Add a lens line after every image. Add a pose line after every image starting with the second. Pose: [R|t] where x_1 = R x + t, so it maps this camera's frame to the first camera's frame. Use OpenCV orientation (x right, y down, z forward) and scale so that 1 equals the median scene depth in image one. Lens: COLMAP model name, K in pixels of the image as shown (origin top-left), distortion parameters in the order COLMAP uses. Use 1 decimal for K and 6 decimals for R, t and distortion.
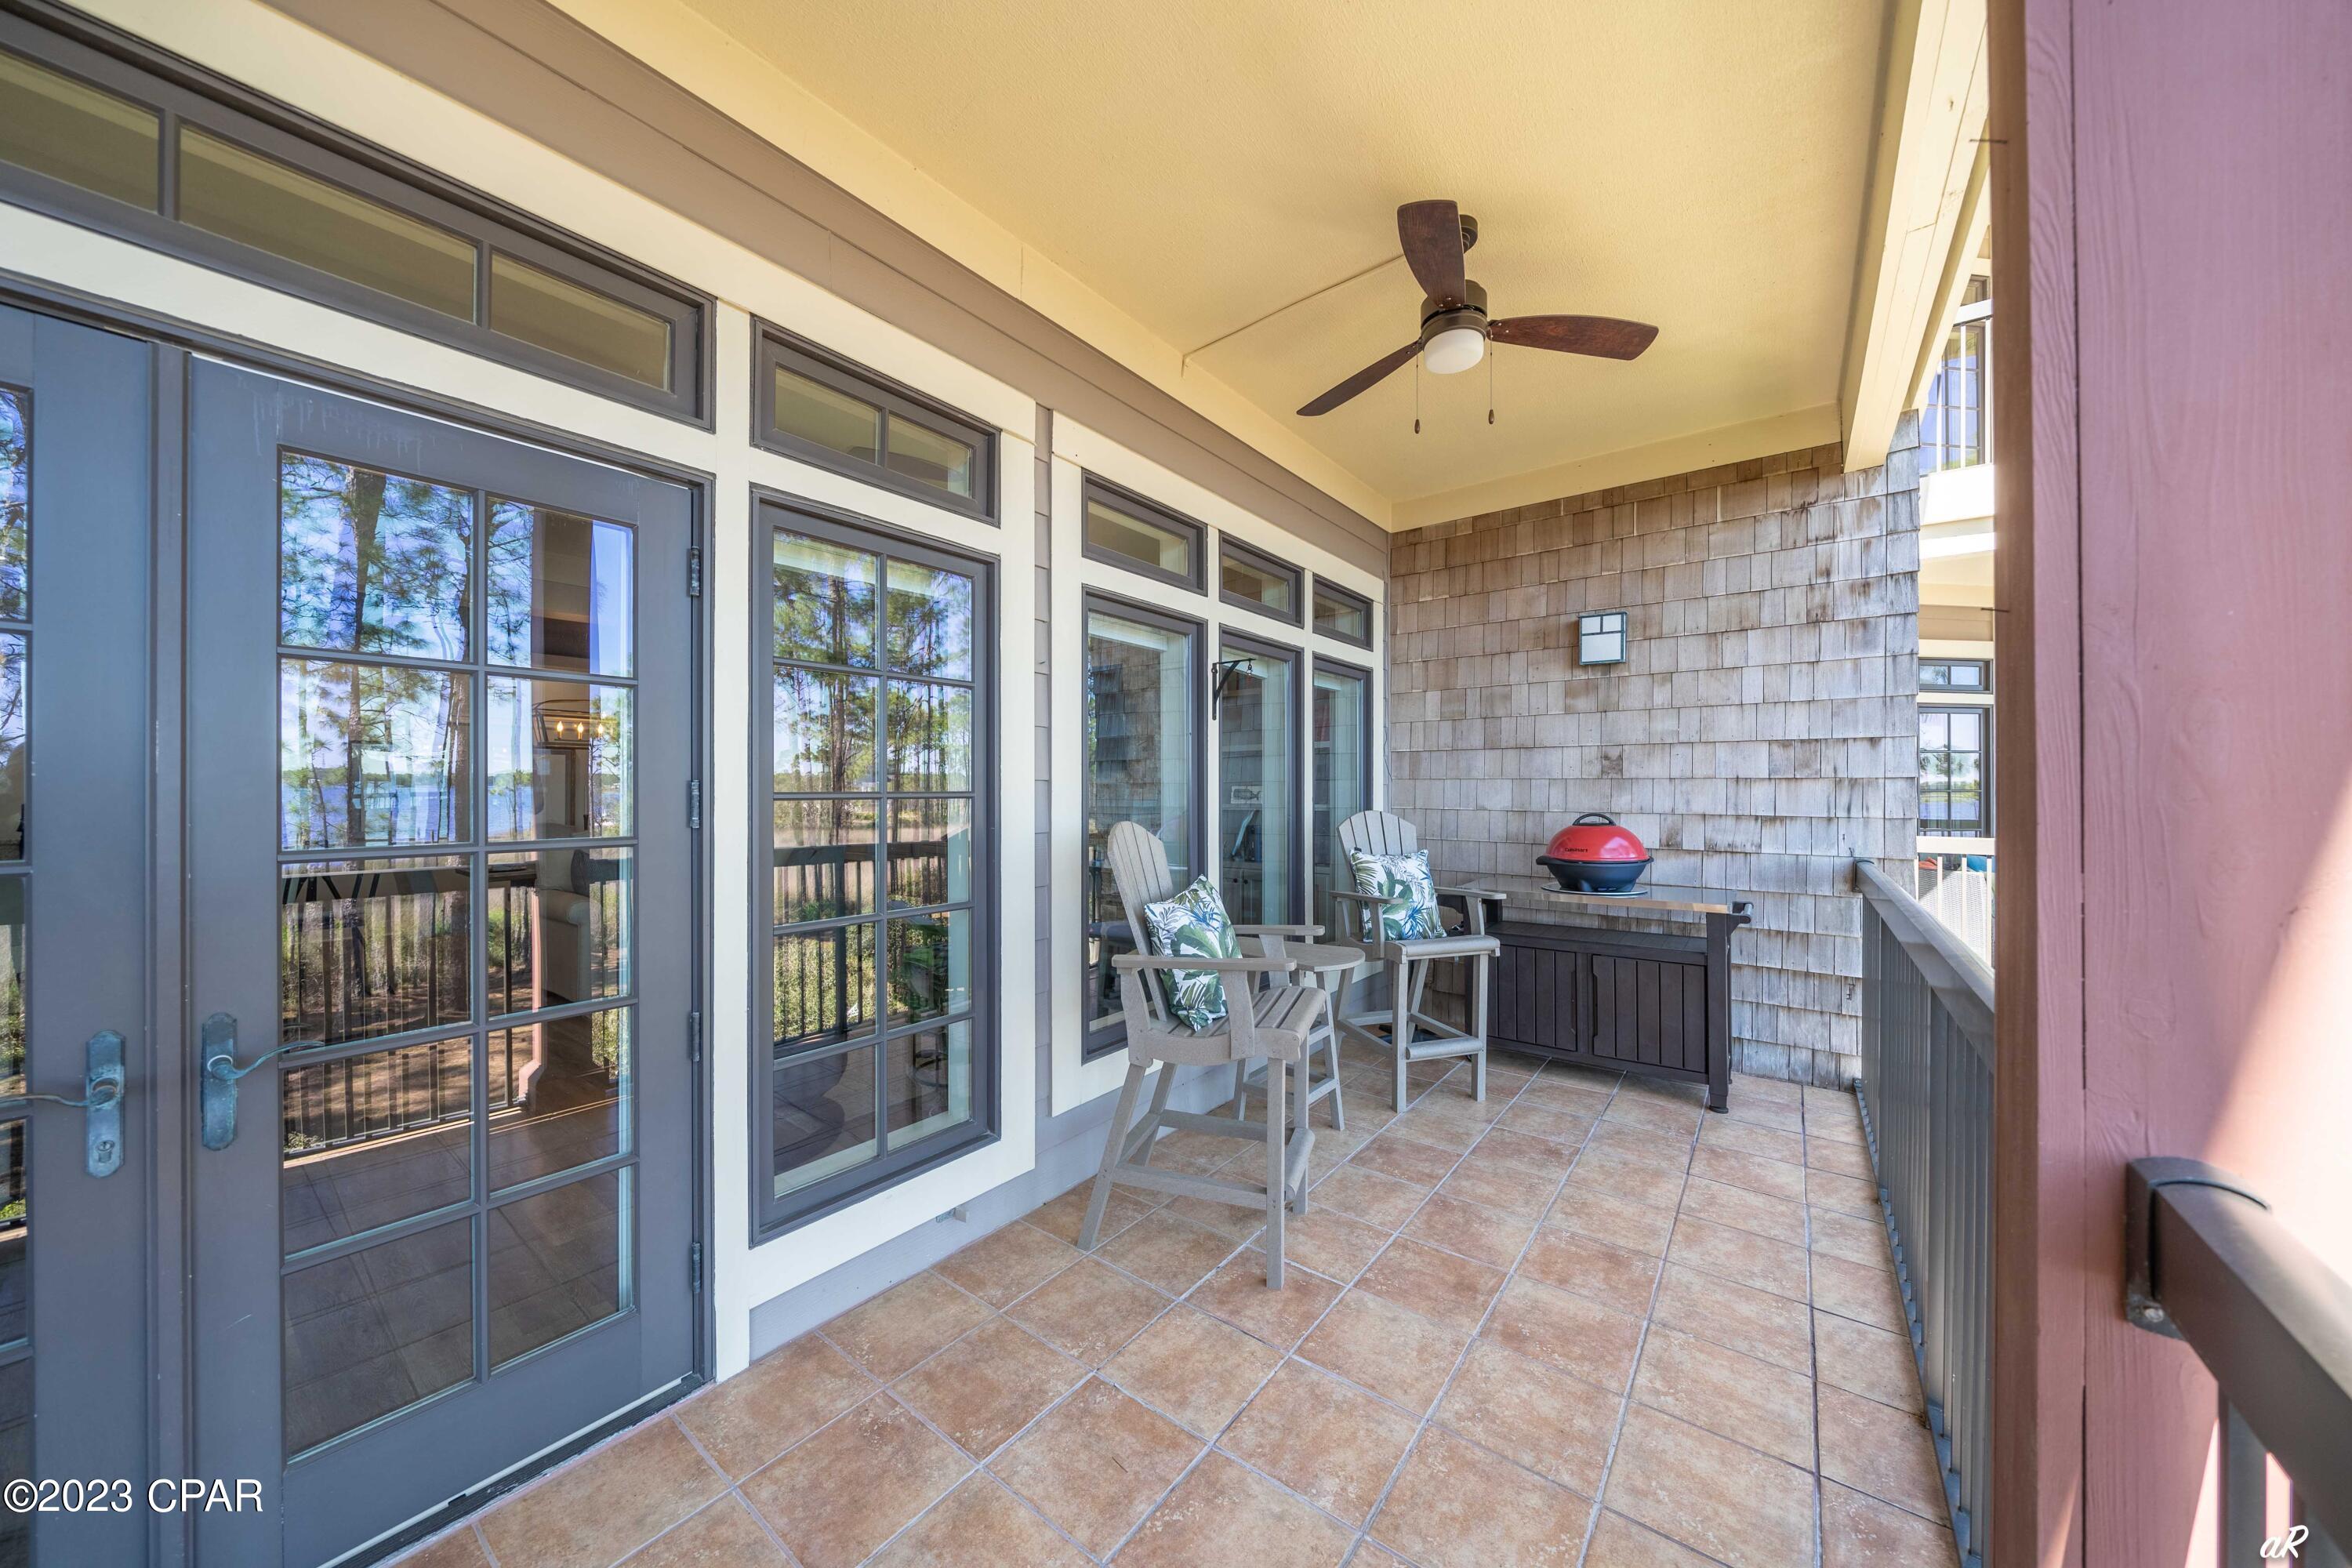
lens RADIAL K [[794.6, 0, 1174.6], [0, 794.6, 789.3], [0, 0, 1]] dist [-0.006522, -0.000187]
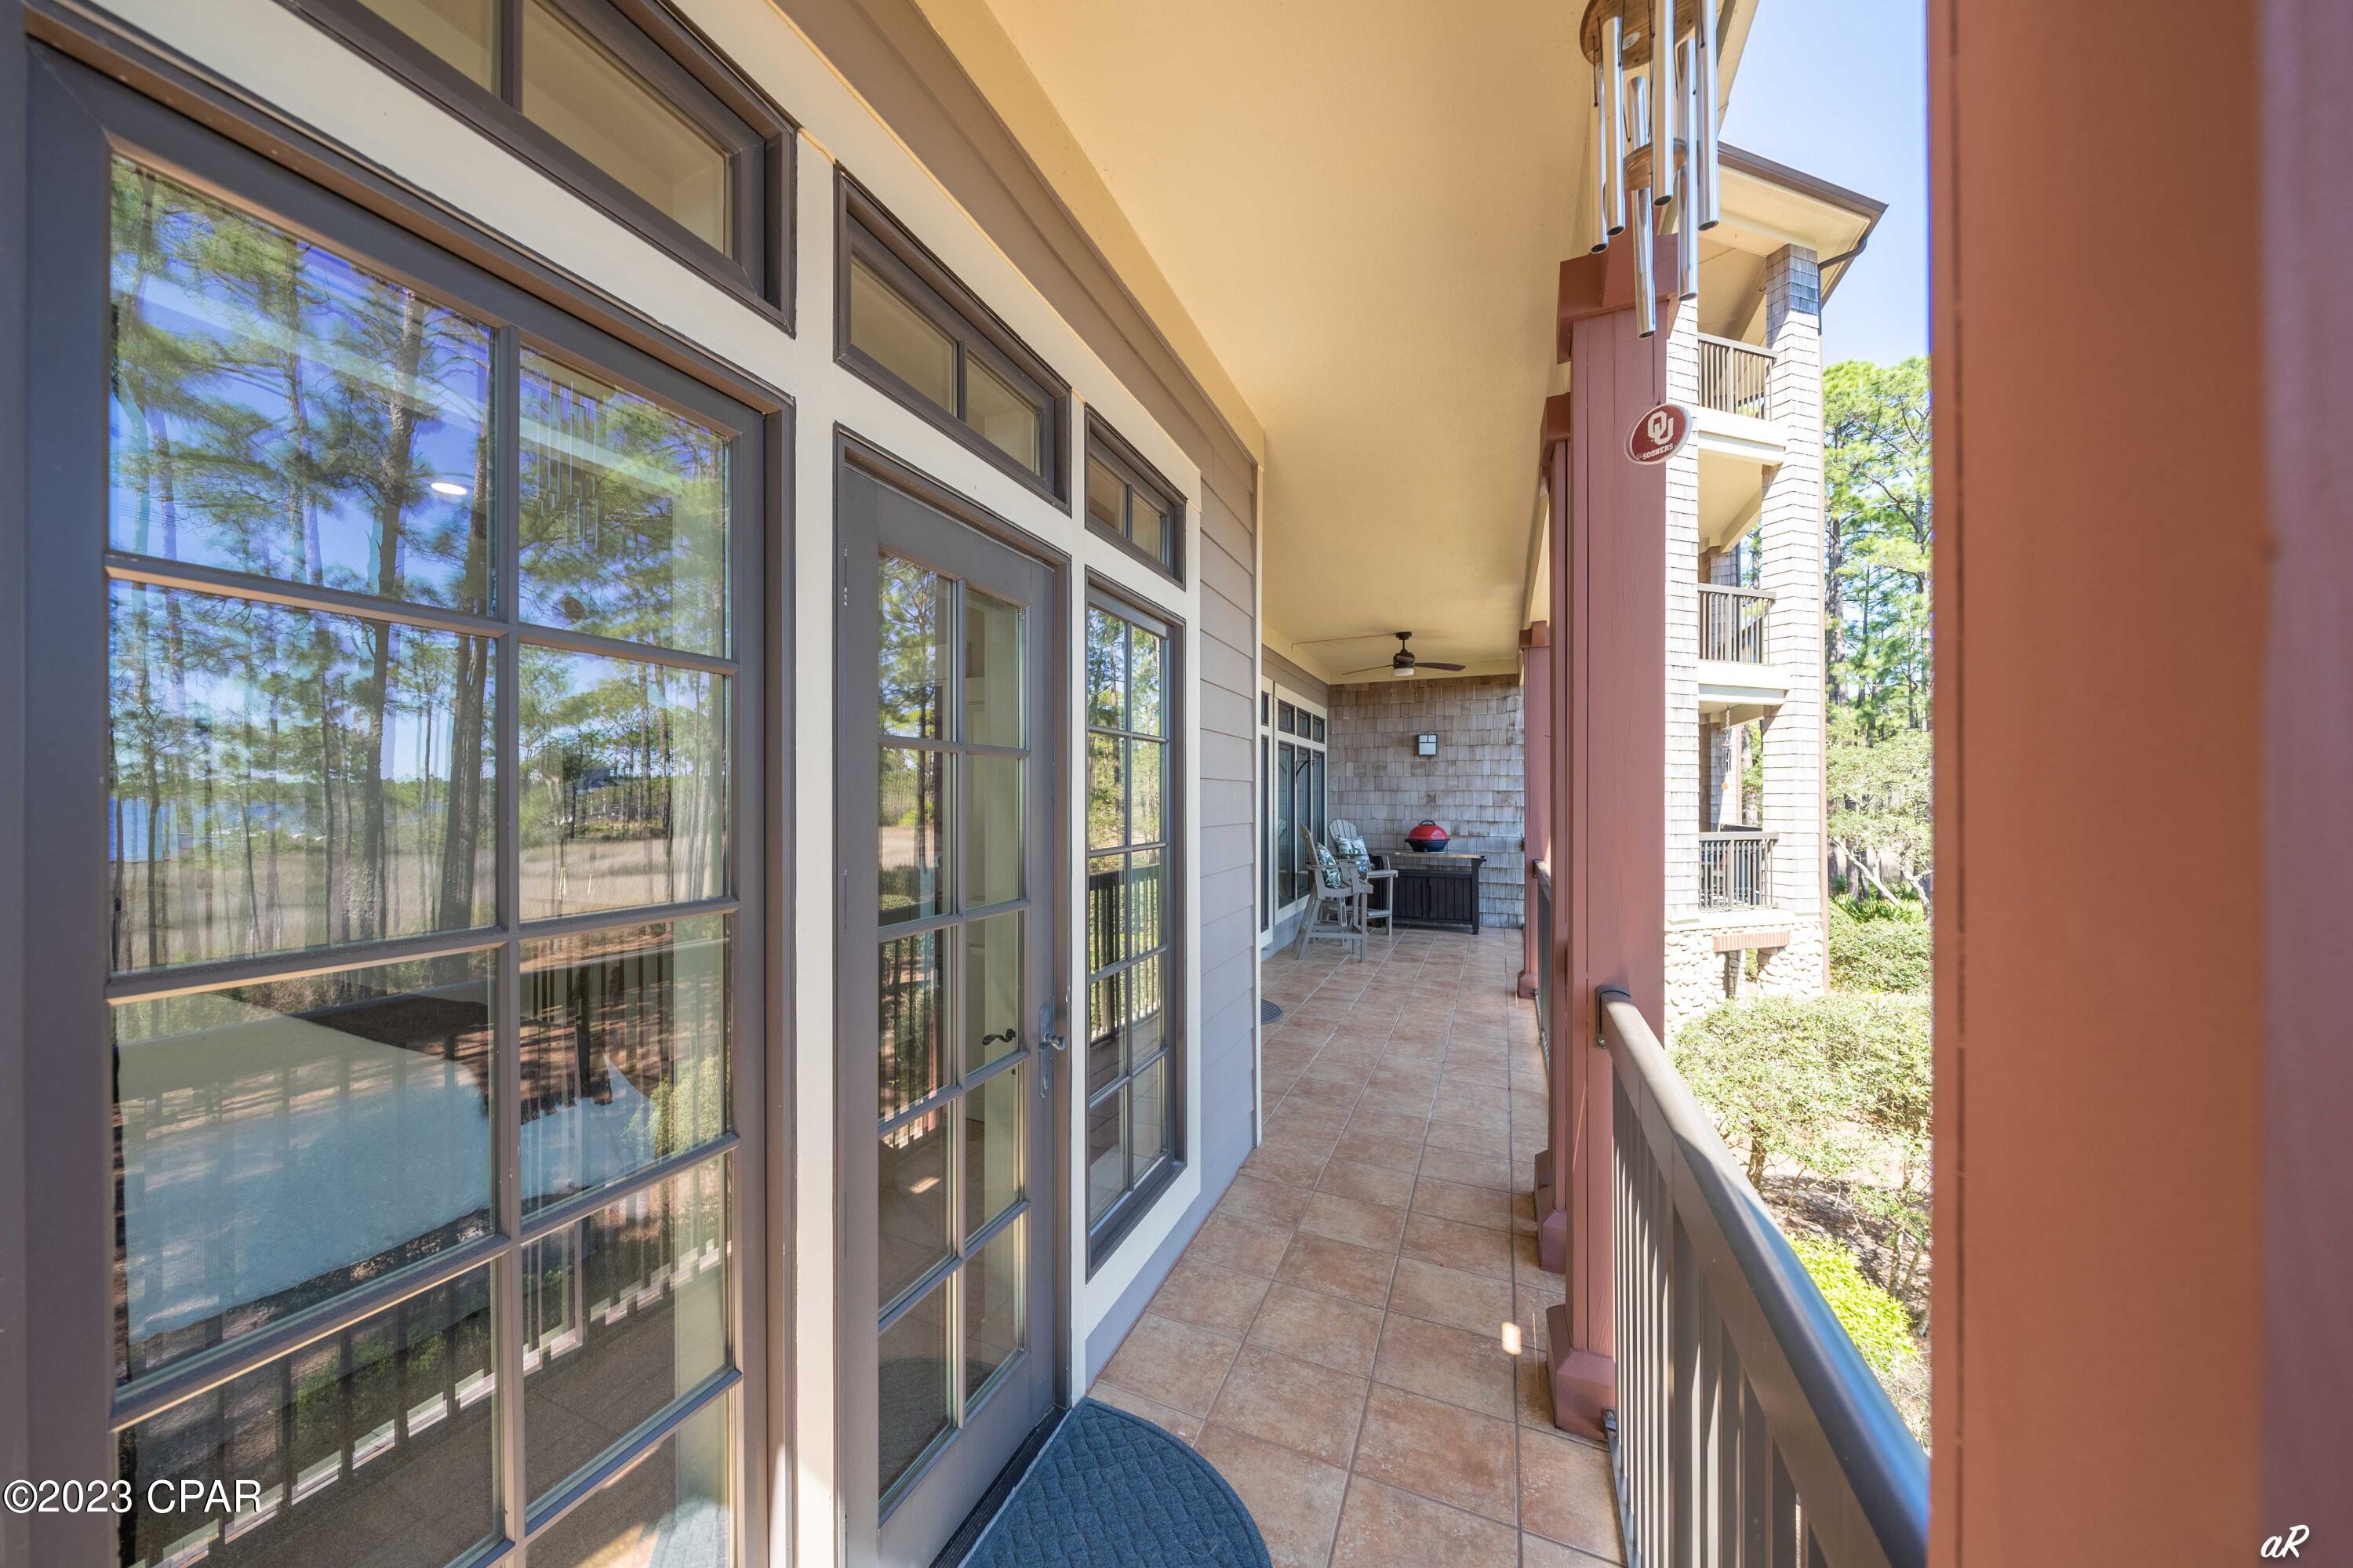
lens RADIAL K [[838.2, 0, 1079.8], [0, 838.2, 794.3], [0, 0, 1]] dist [-0.002913, -0.000255]
pose [[0.981155, 0.002133, 0.193209, -1.041699], [-0.001563, 0.999994, -0.003105, -0.041049], [-0.193215, 0.002744, 0.981153, -1.347021]]
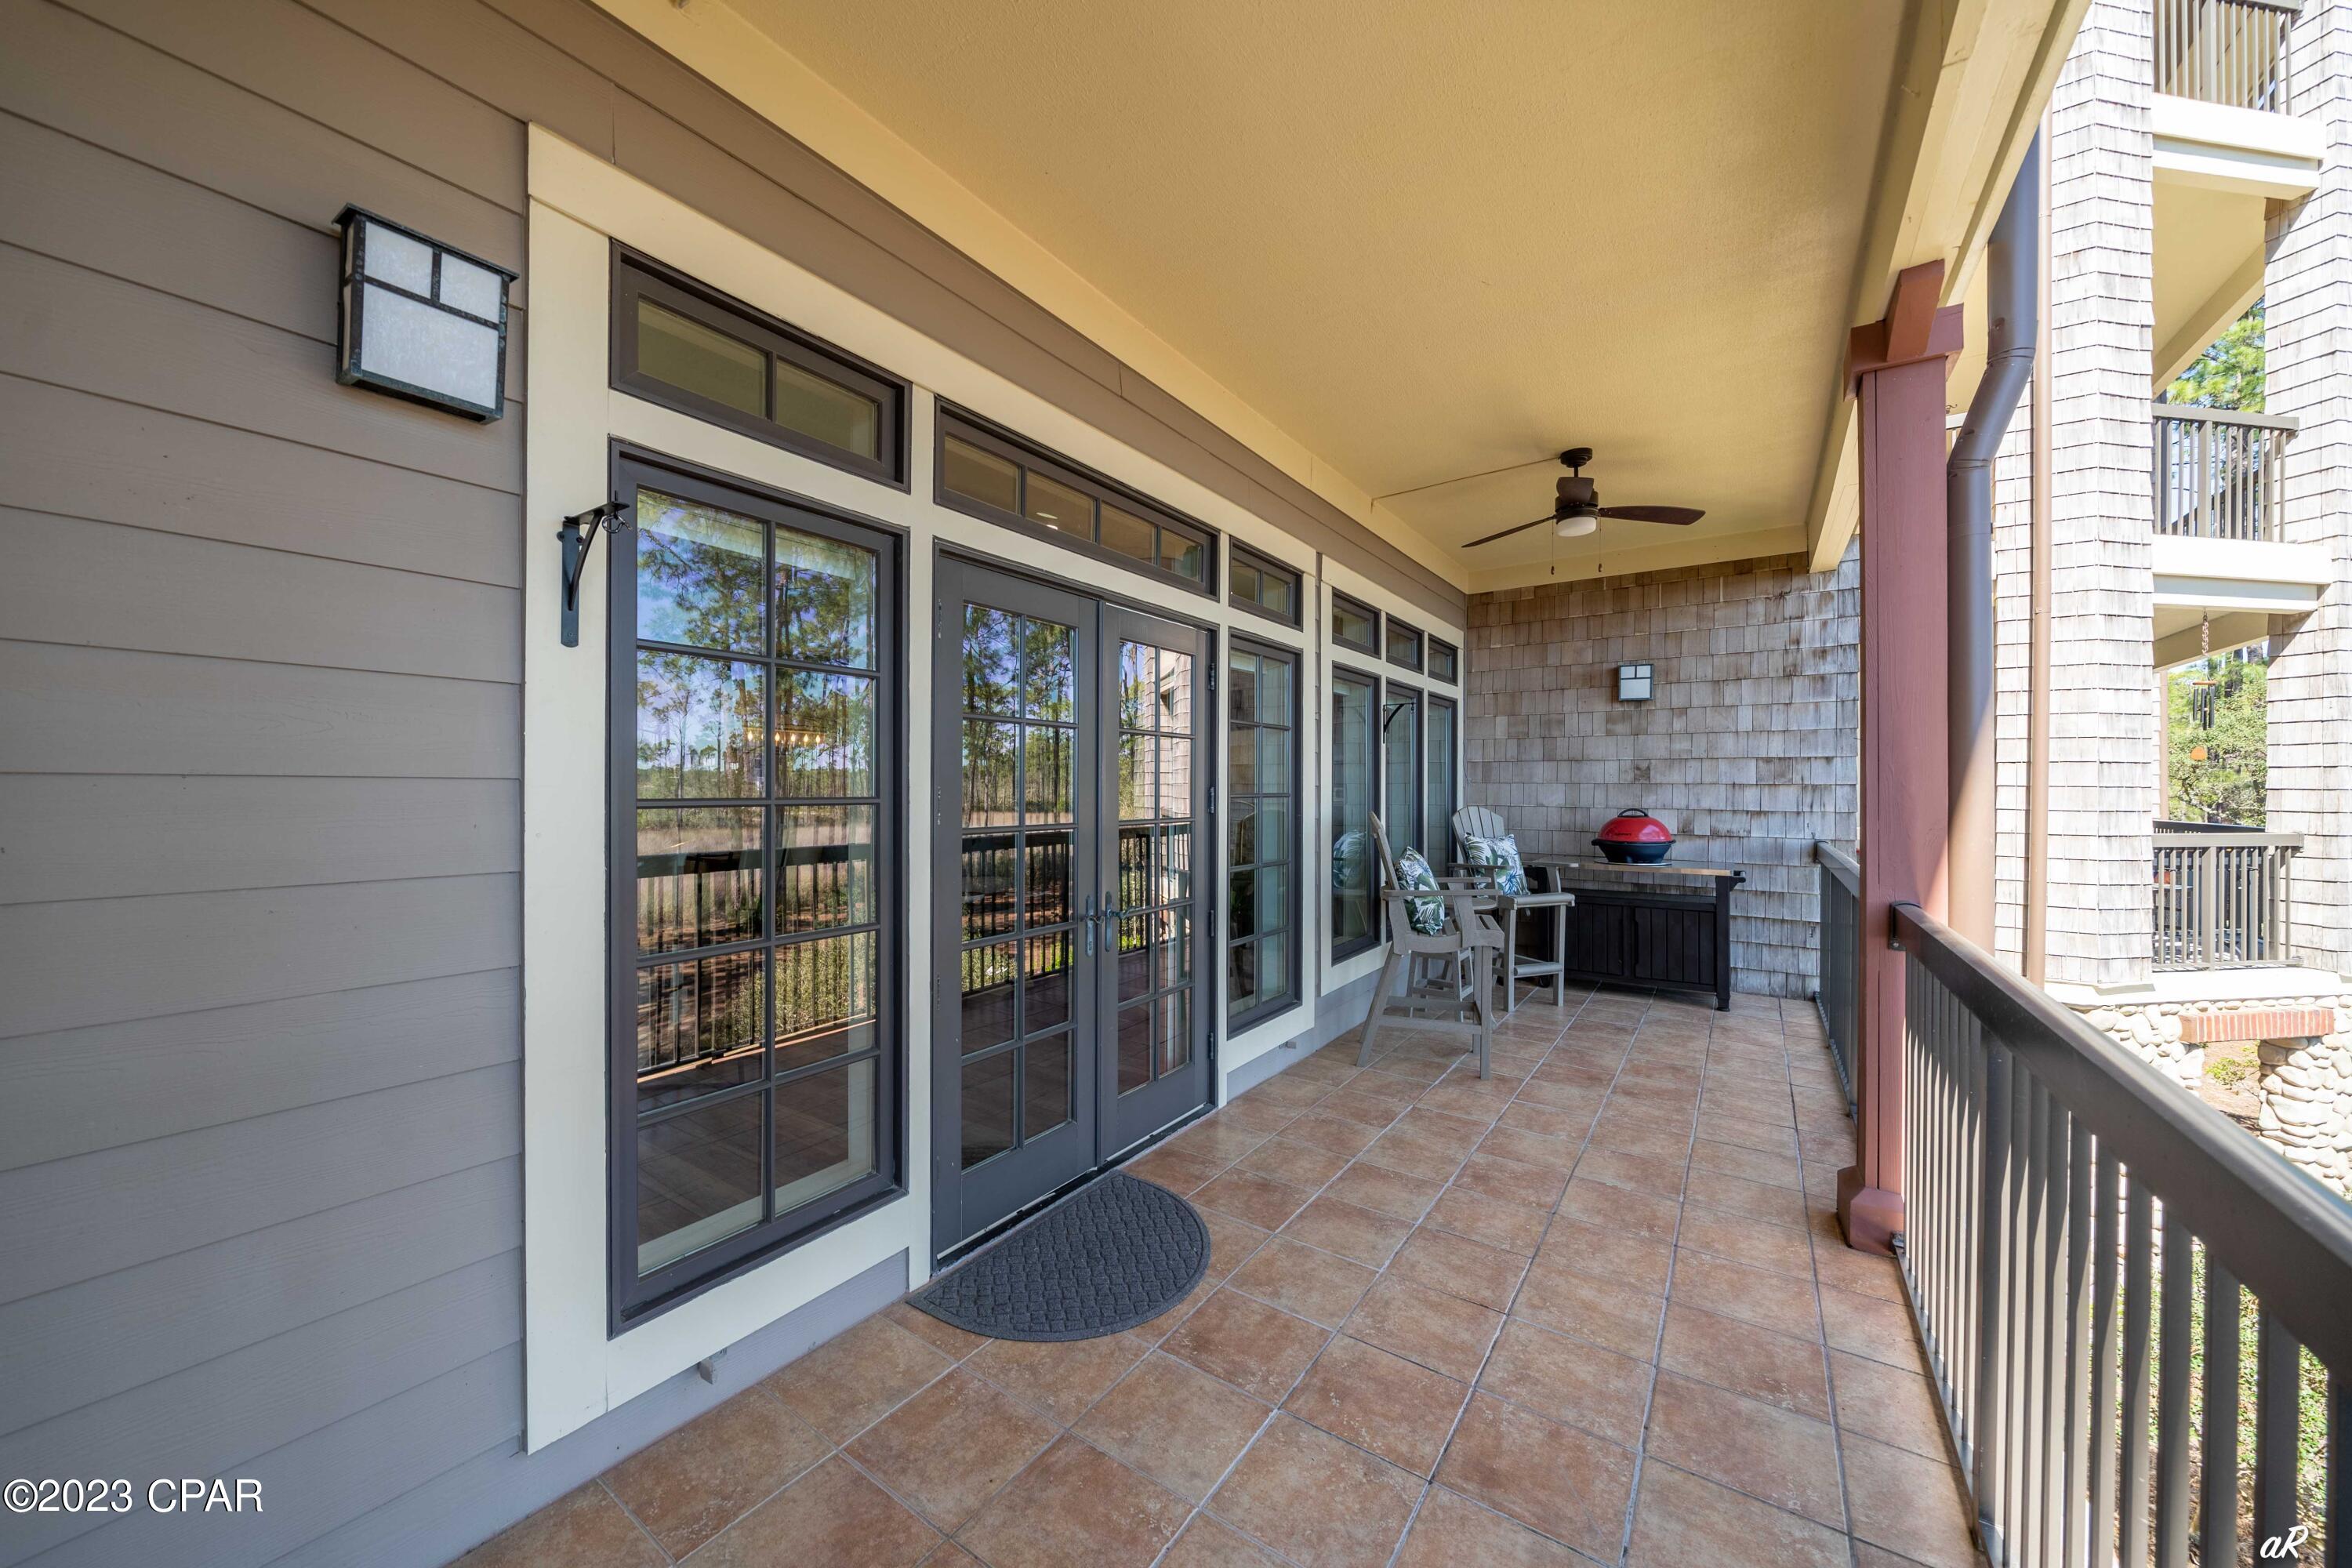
lens RADIAL K [[843.3, 0, 1124.8], [0, 843.3, 787.3], [0, 0, 1]] dist [-0.004017, -0.000153]
pose [[0.999782, 0.003059, 0.020645, -0.425332], [-0.003076, 0.999995, 0.000785, -0.006445], [-0.020642, -0.000849, 0.999787, -0.500631]]
